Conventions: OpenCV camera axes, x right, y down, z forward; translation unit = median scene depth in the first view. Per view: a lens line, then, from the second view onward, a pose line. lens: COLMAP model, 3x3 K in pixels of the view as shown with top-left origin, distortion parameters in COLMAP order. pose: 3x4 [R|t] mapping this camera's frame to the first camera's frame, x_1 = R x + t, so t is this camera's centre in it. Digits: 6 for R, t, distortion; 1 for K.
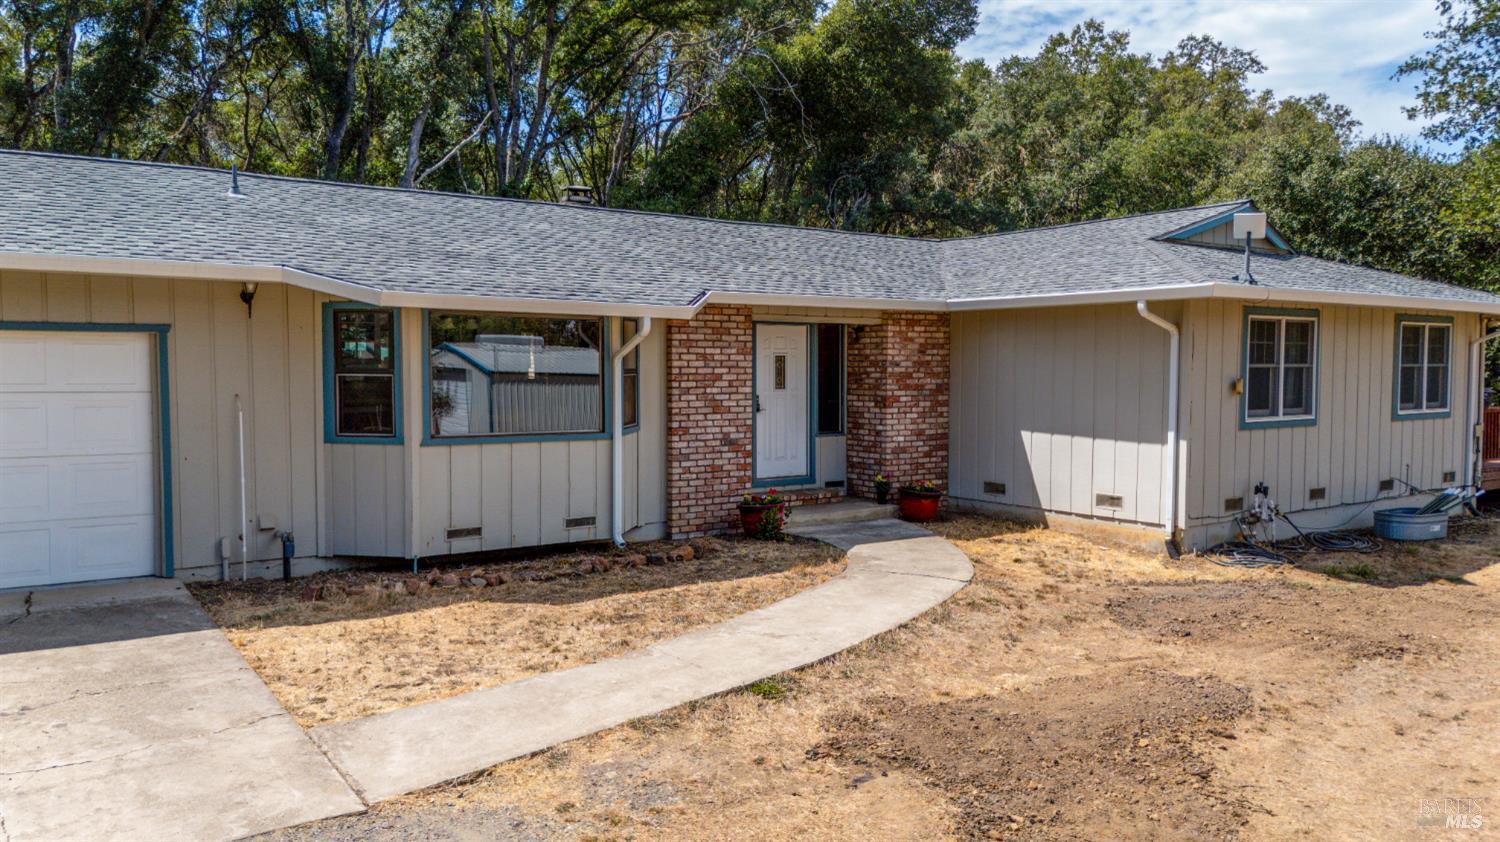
lens RADIAL K [[1098.1, 0, 750.0], [0, 1098.1, 421.0], [0, 0, 1]] dist [0.096530, -0.001869]
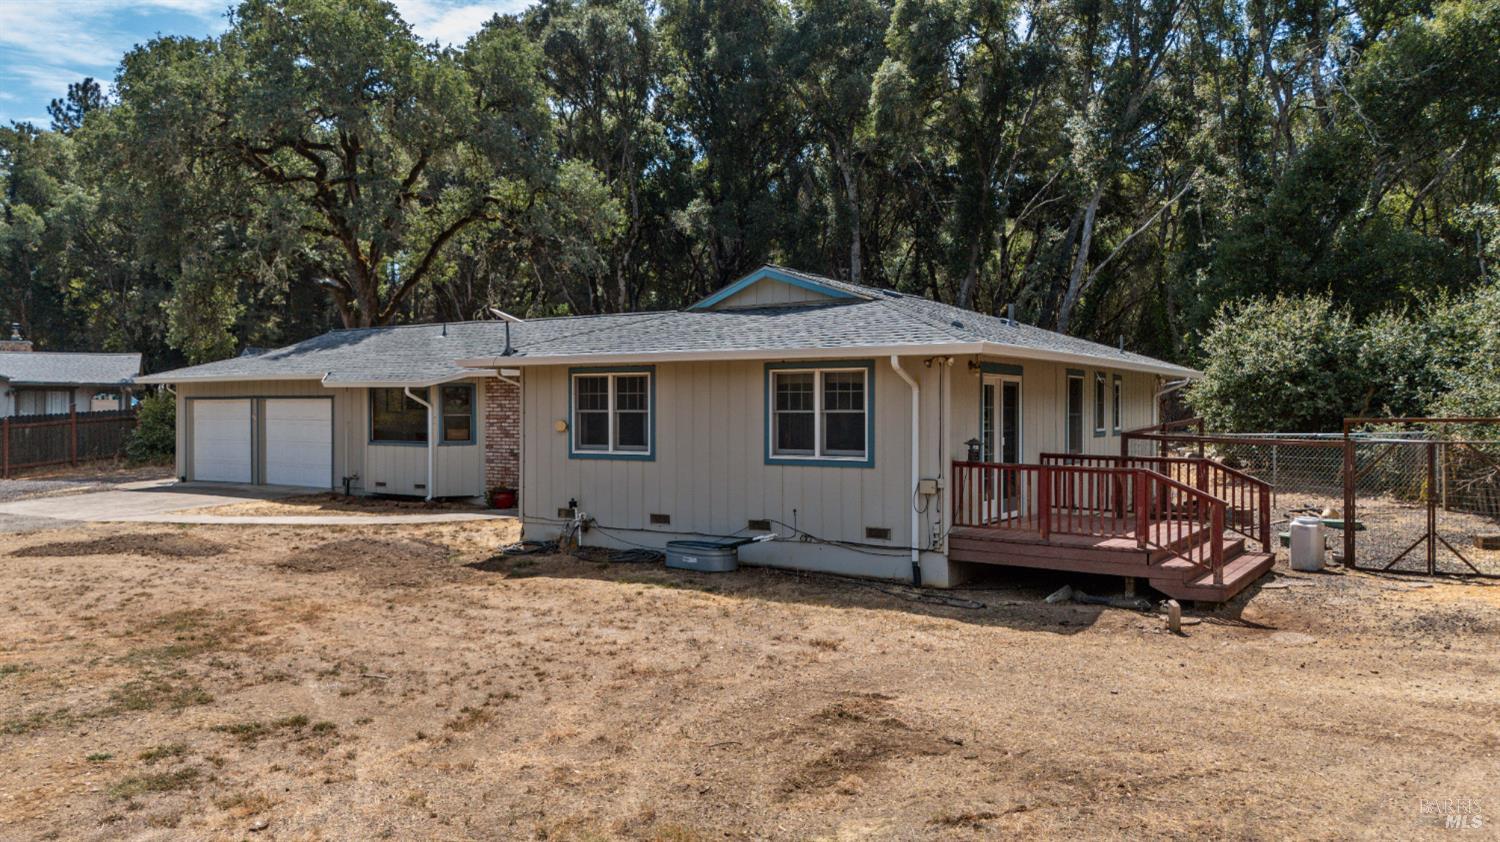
lens RADIAL K [[1098.1, 0, 750.0], [0, 1098.1, 421.0], [0, 0, 1]] dist [0.096530, -0.001869]
pose [[0.368561, 0.007760, -0.929571, 1.670726], [-0.046897, 0.998847, -0.010256, -0.032134], [0.928420, 0.047374, 0.368500, 0.668459]]
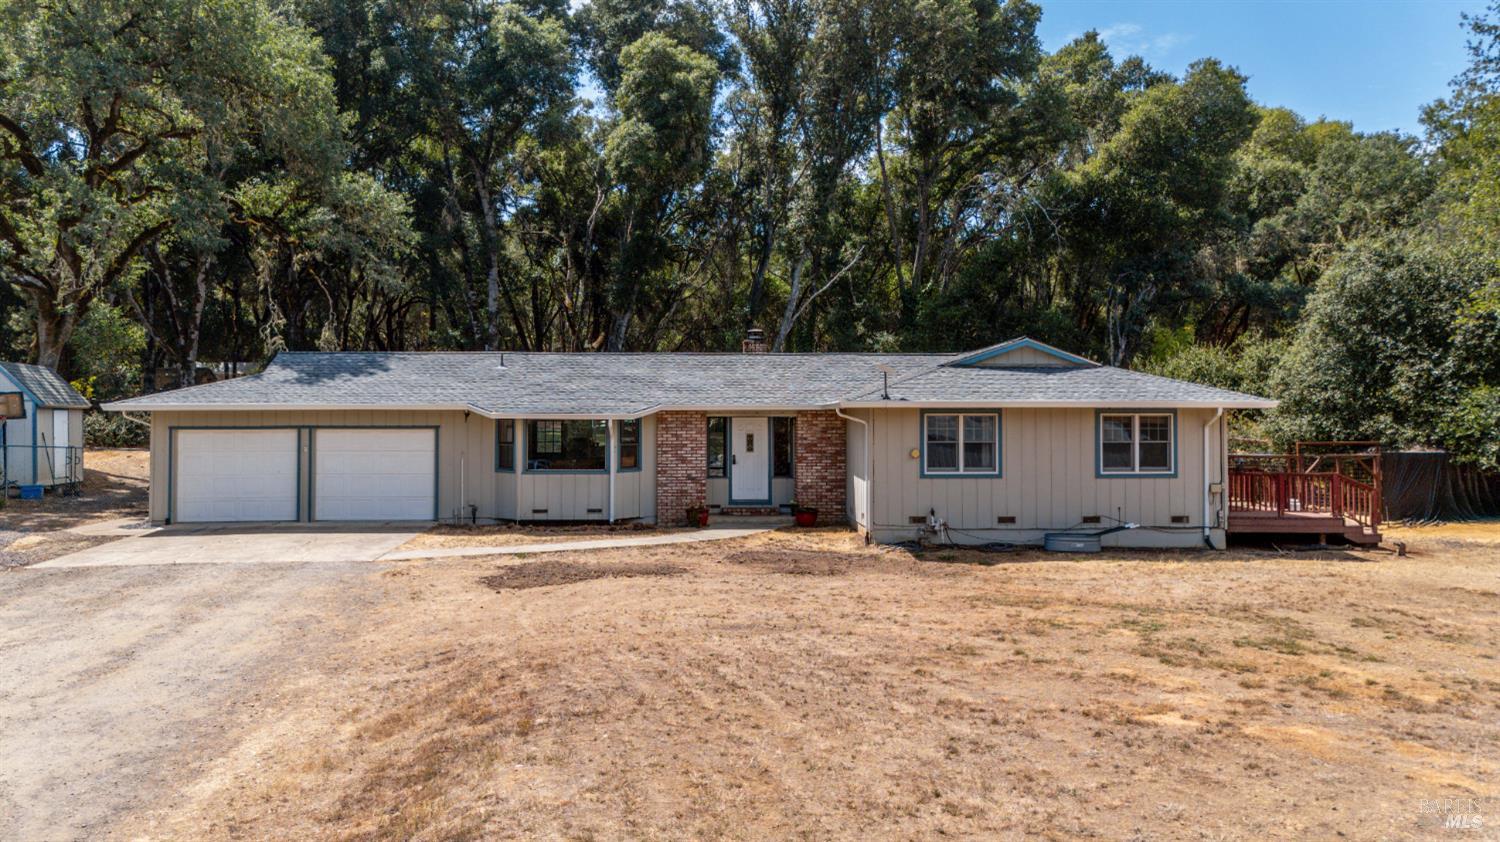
lens RADIAL K [[1098.1, 0, 750.0], [0, 1098.1, 421.0], [0, 0, 1]] dist [0.096530, -0.001869]
pose [[0.843746, -0.004273, -0.536726, 1.088301], [-0.023763, 0.998690, -0.045306, 0.002720], [0.536217, 0.050981, 0.842539, -0.597647]]
